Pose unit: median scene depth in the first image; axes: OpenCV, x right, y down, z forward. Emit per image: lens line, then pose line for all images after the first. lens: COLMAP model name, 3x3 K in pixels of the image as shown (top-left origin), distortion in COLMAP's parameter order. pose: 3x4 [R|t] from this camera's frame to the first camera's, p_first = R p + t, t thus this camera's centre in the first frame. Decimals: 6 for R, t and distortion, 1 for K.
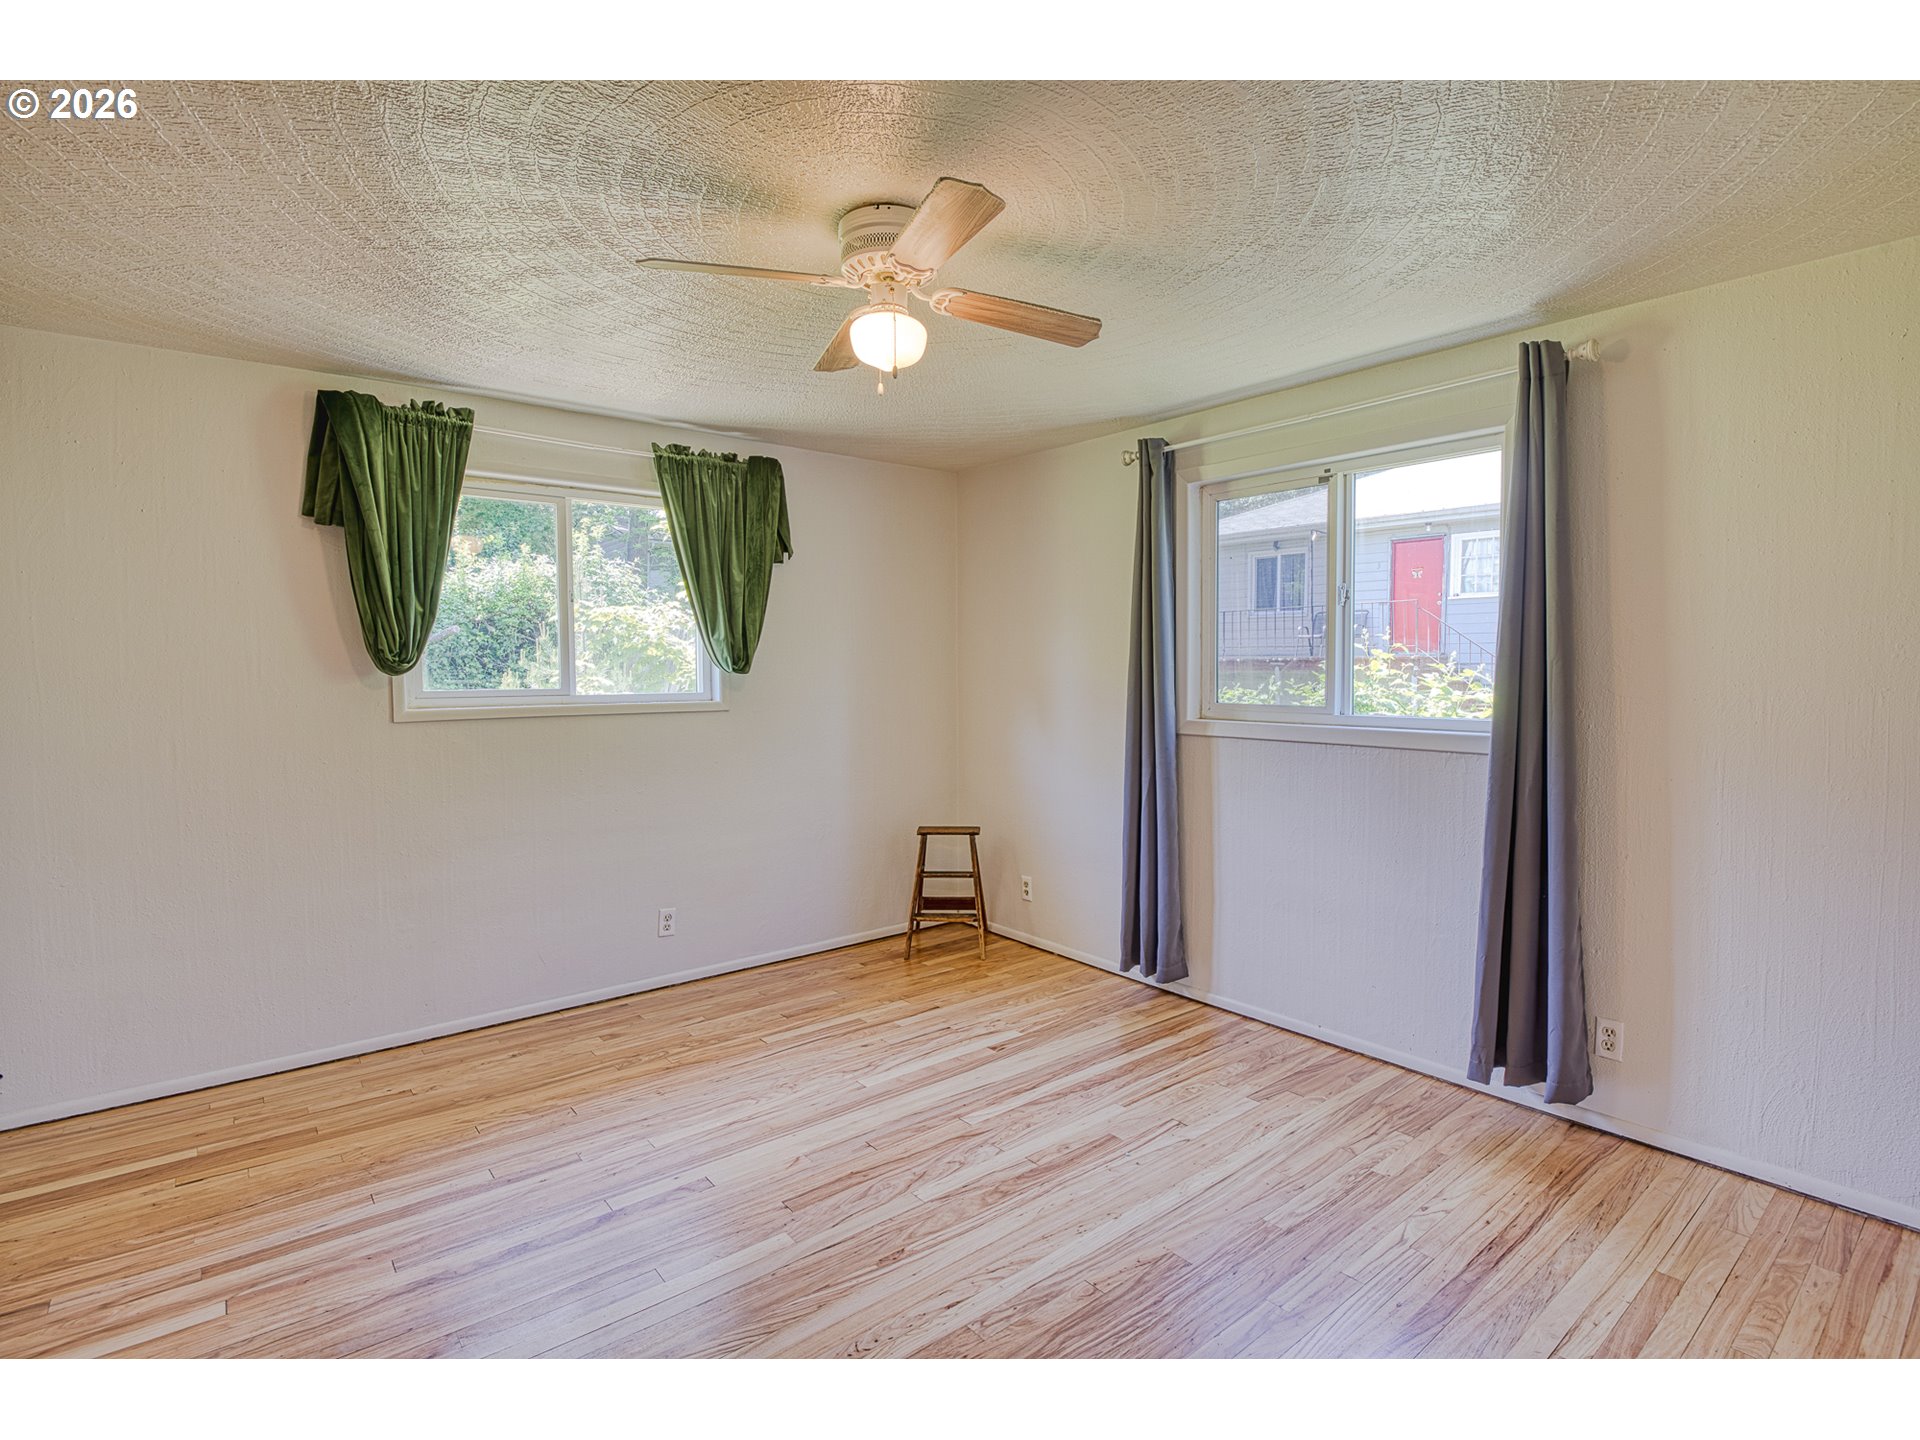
lens RADIAL K [[962.3, 0, 954.1], [0, 962.3, 719.5], [0, 0, 1]] dist [-0.030315, -0.003110]
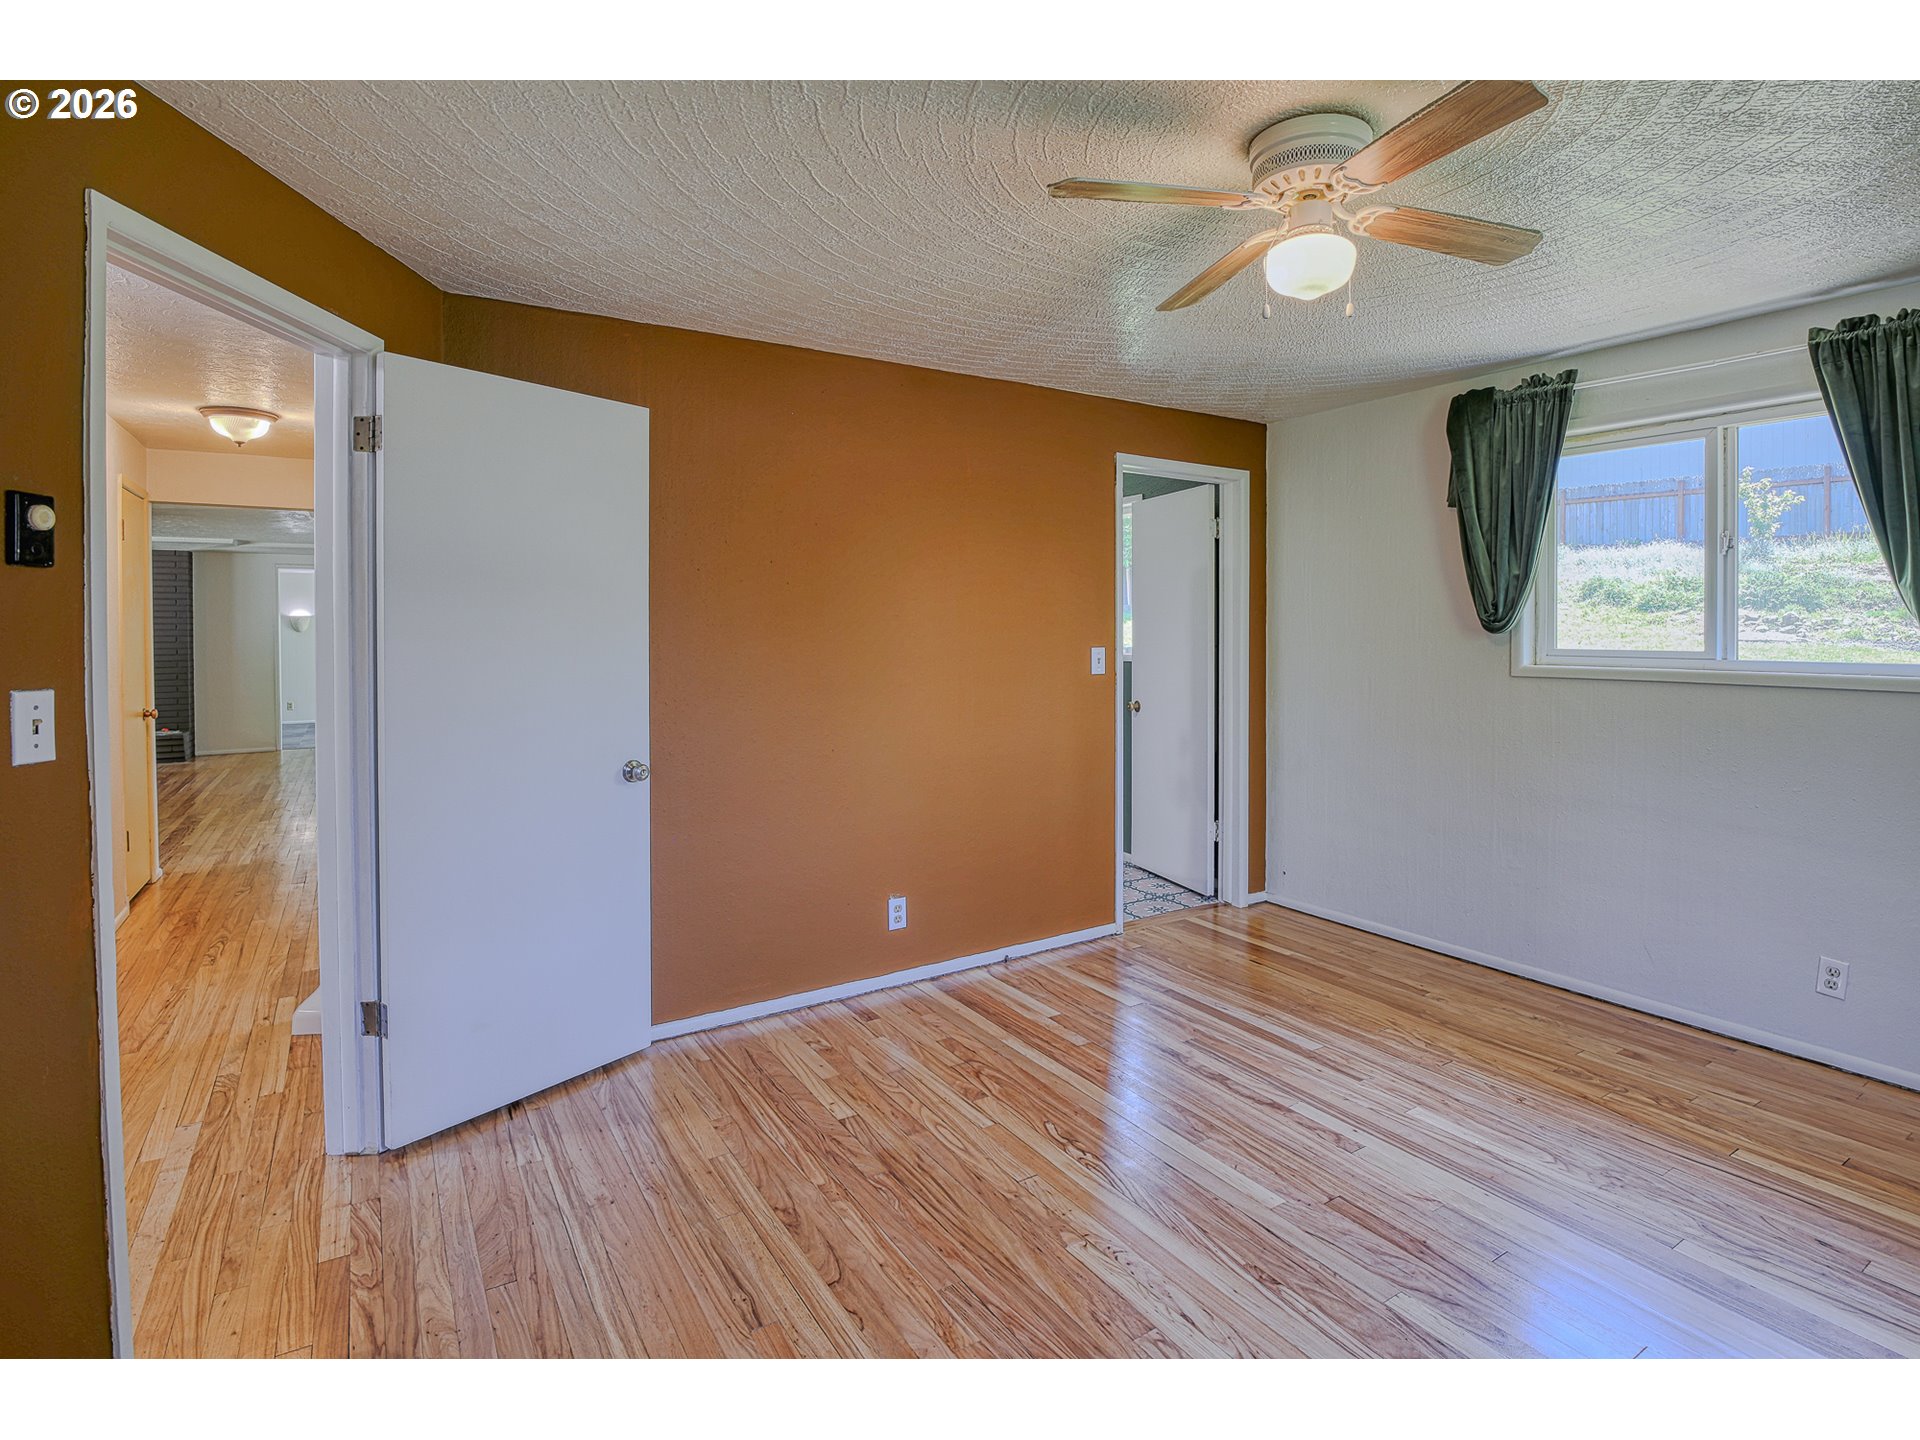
lens RADIAL K [[962.3, 0, 1026.4], [0, 962.3, 641.7], [0, 0, 1]] dist [-0.030315, -0.003110]
pose [[-0.098432, 0.020986, -0.994922, 0.568899], [-0.050533, 0.998382, 0.026058, -0.037255], [0.993860, 0.052841, -0.097212, 0.554658]]
